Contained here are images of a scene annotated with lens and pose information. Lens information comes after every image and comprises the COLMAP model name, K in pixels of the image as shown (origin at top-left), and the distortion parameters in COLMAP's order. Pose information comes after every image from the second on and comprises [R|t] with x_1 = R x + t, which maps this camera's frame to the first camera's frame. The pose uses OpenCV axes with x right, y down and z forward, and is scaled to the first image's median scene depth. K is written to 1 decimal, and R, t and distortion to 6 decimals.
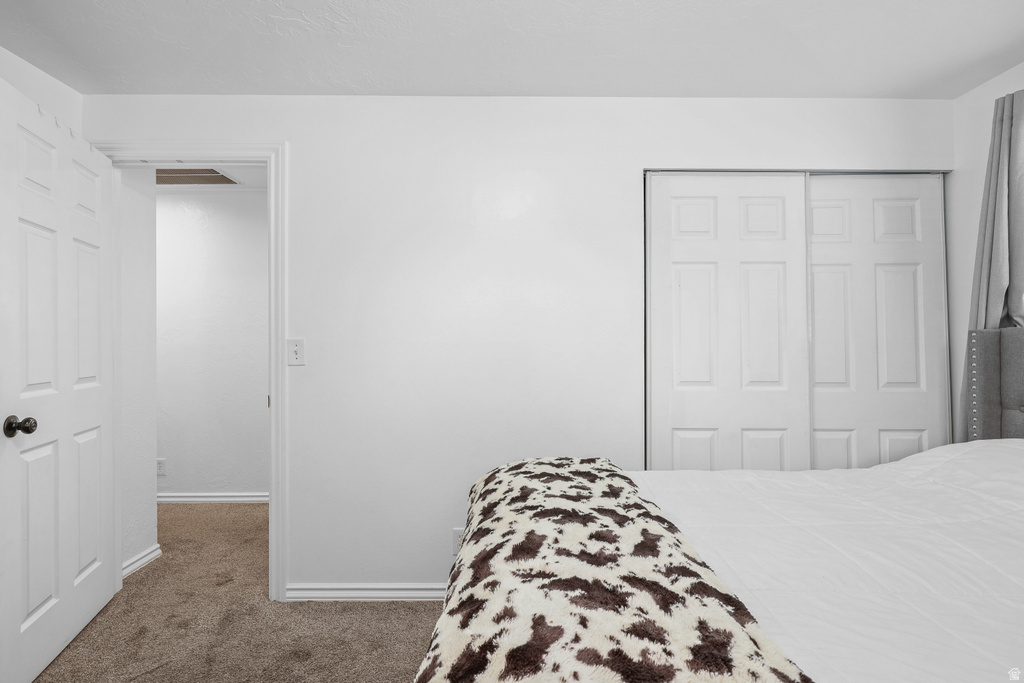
lens RADIAL K [[482.6, 0, 512.0], [0, 482.6, 344.6], [0, 0, 1]] dist [0.003198, 0.000873]
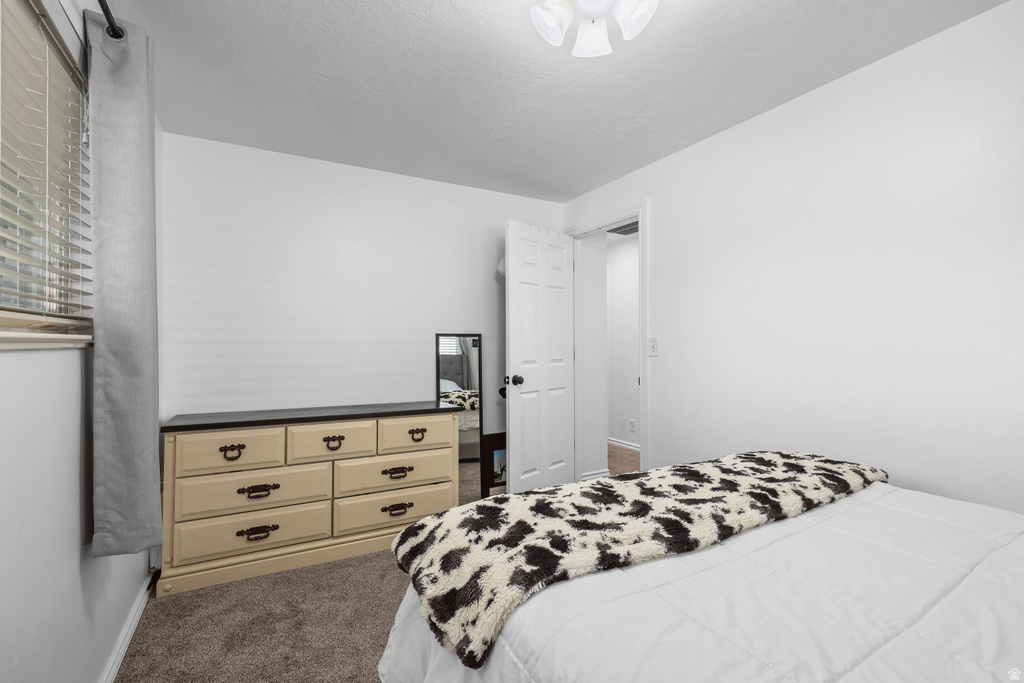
lens RADIAL K [[468.4, 0, 508.8], [0, 468.4, 341.2], [0, 0, 1]] dist [-0.000767, 0.000377]
pose [[0.471402, -0.005170, -0.881904, 0.942142], [0.000265, 0.999984, -0.005720, 0.010336], [0.881919, 0.002462, 0.471395, -0.000912]]
